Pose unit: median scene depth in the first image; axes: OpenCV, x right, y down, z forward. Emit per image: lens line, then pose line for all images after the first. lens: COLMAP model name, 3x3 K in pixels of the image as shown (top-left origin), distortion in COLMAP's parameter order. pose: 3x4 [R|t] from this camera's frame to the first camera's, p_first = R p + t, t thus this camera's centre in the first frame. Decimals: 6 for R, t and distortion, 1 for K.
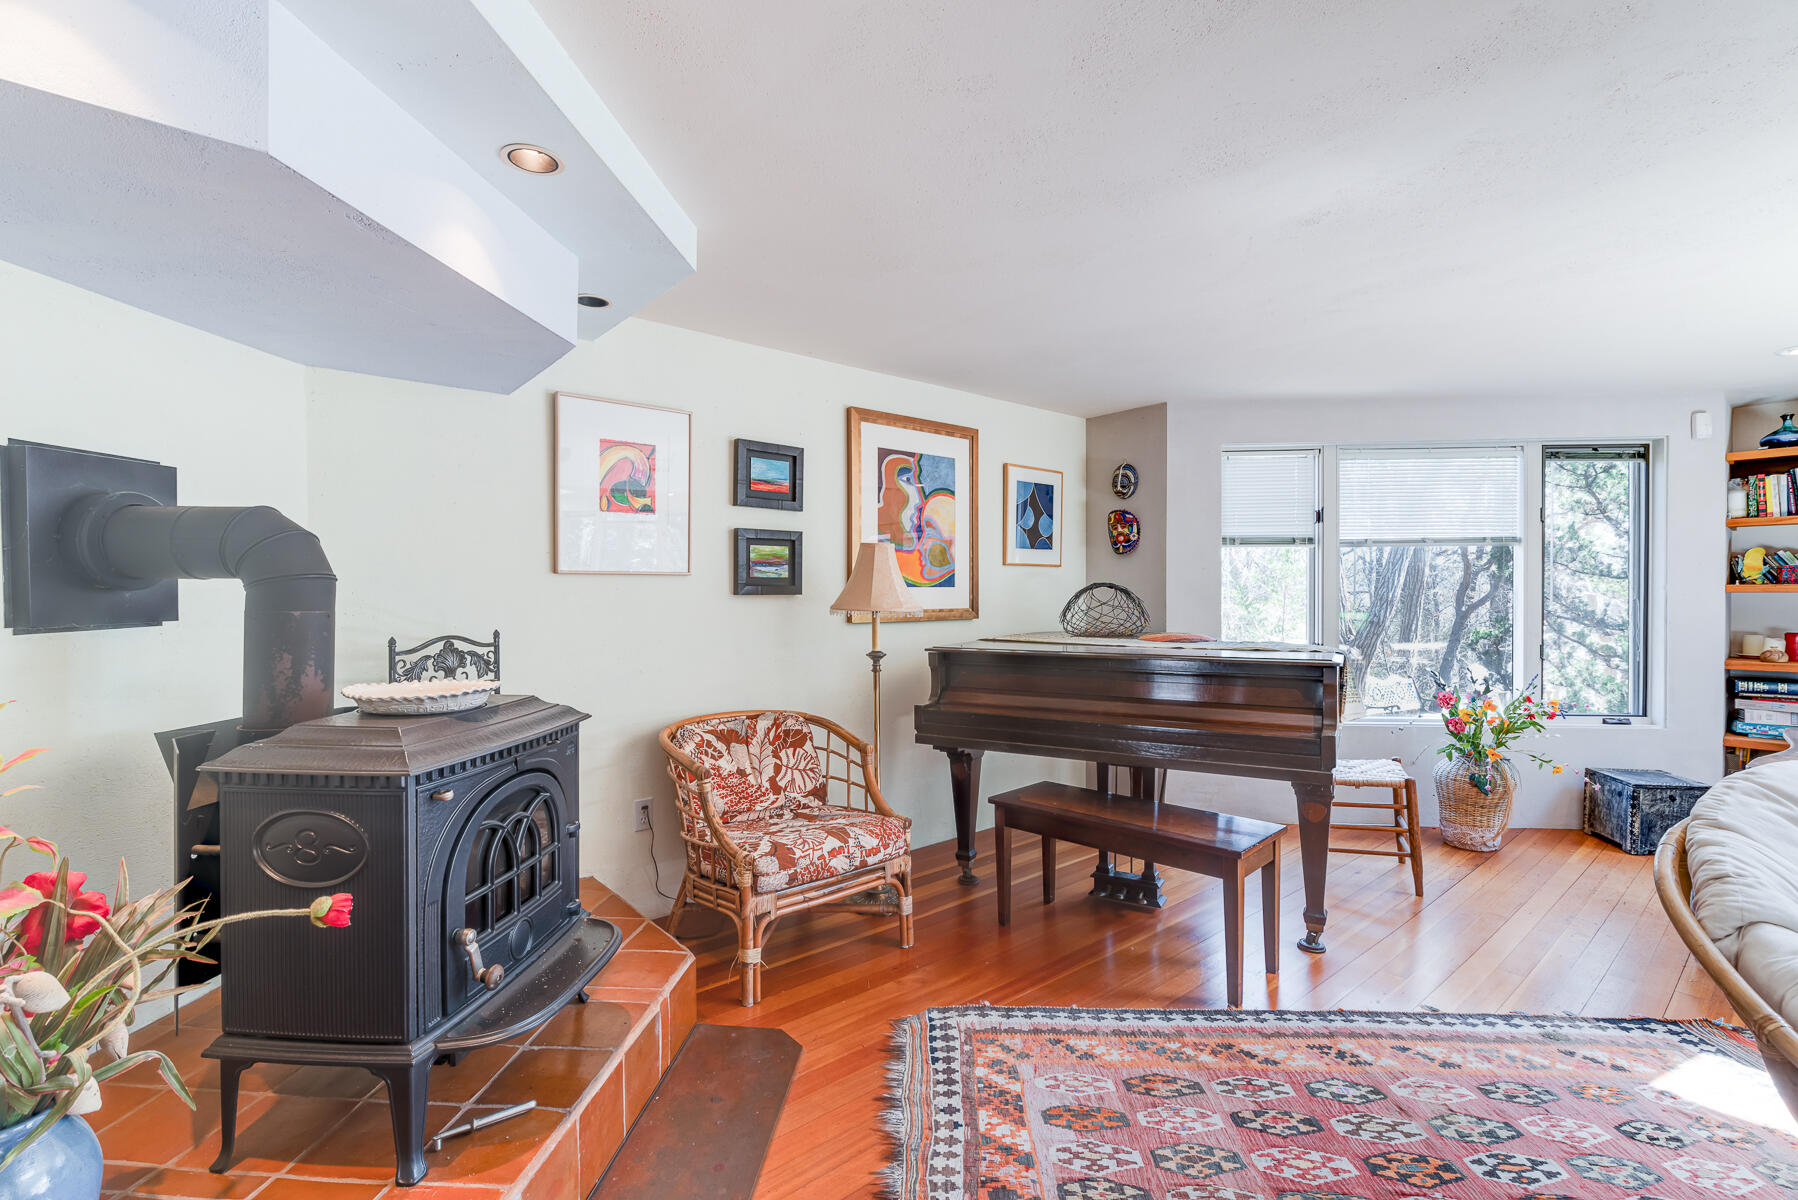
lens RADIAL K [[814.1, 0, 902.9], [0, 814.1, 594.2], [0, 0, 1]] dist [-0.003949, -0.001462]
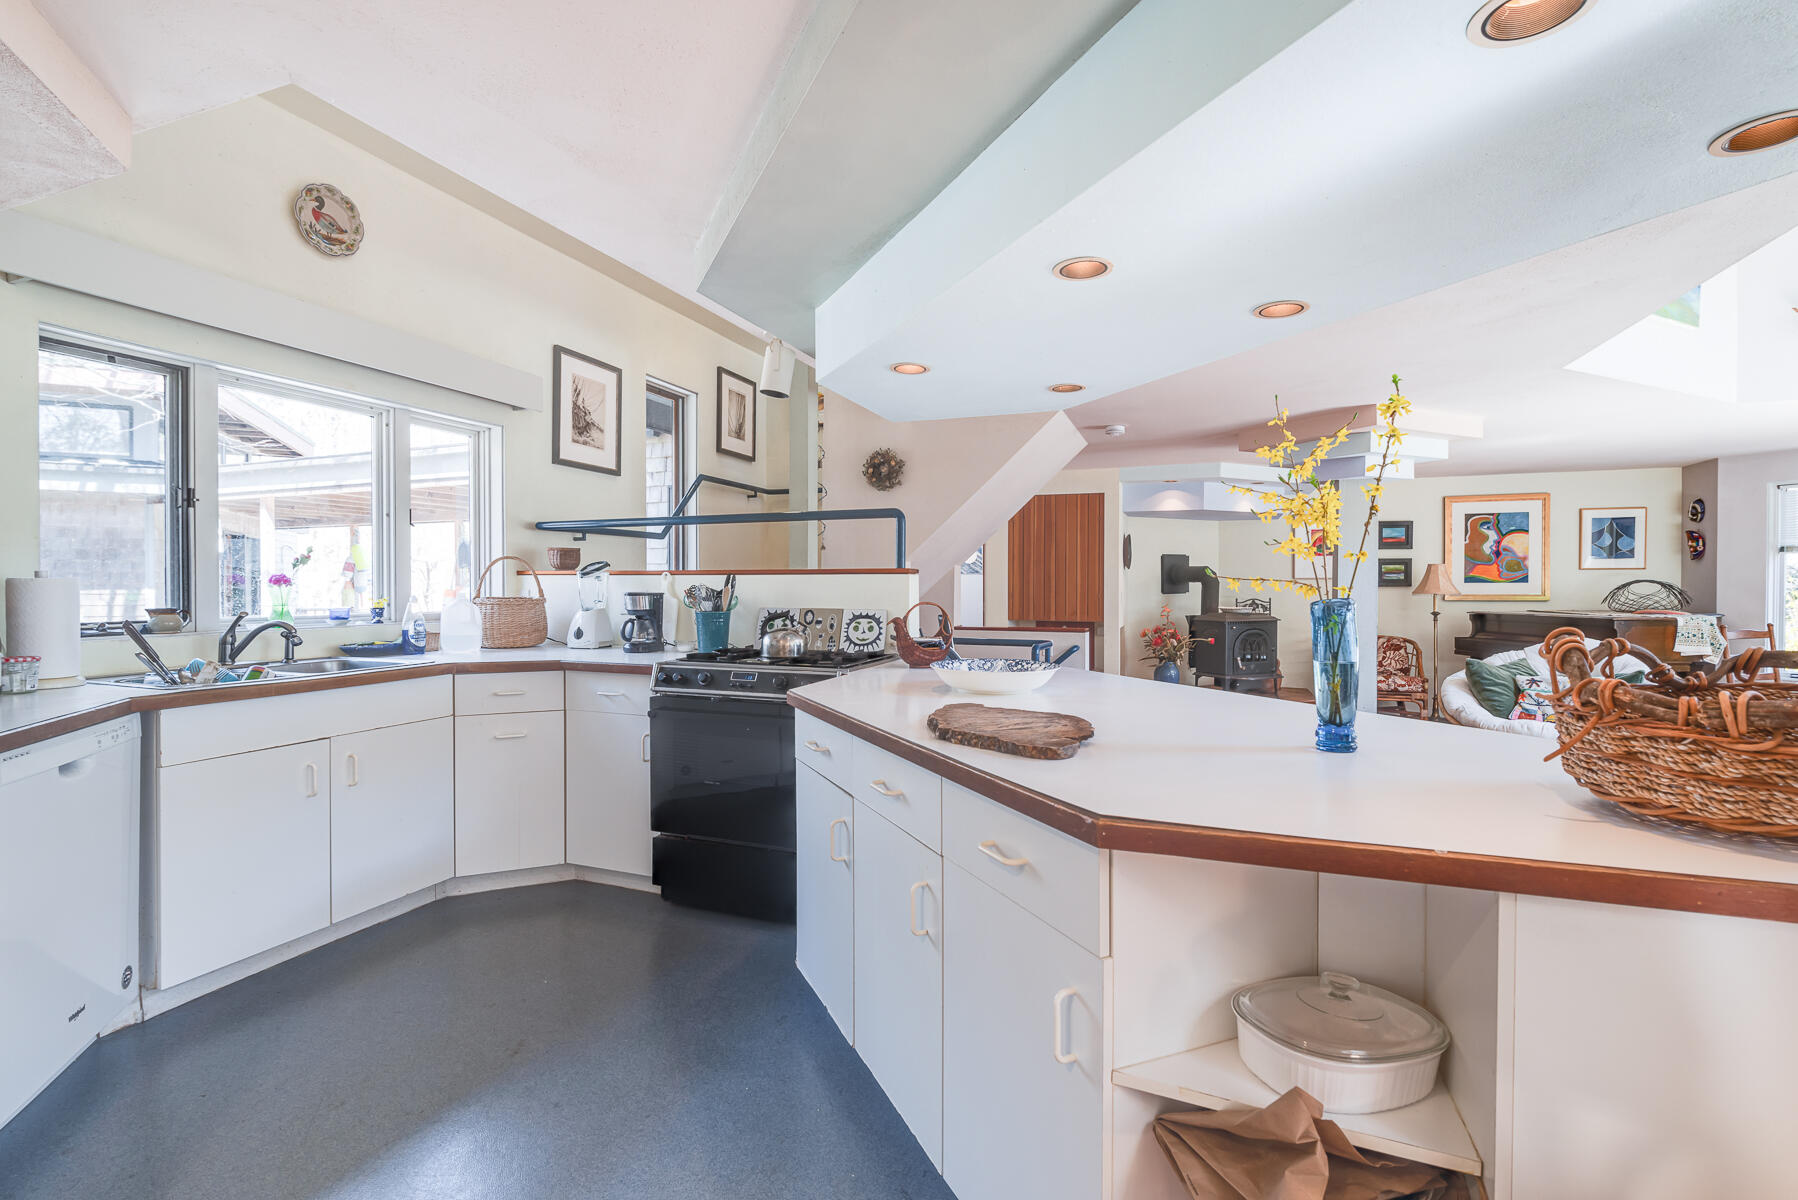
lens RADIAL K [[814.1, 0, 903.5], [0, 814.1, 595.0], [0, 0, 1]] dist [-0.003949, -0.001462]
pose [[0.484800, 0.008495, -0.874584, 1.143313], [-0.003800, 0.999964, 0.007606, 0.011545], [0.874617, -0.000364, 0.484814, -1.288473]]
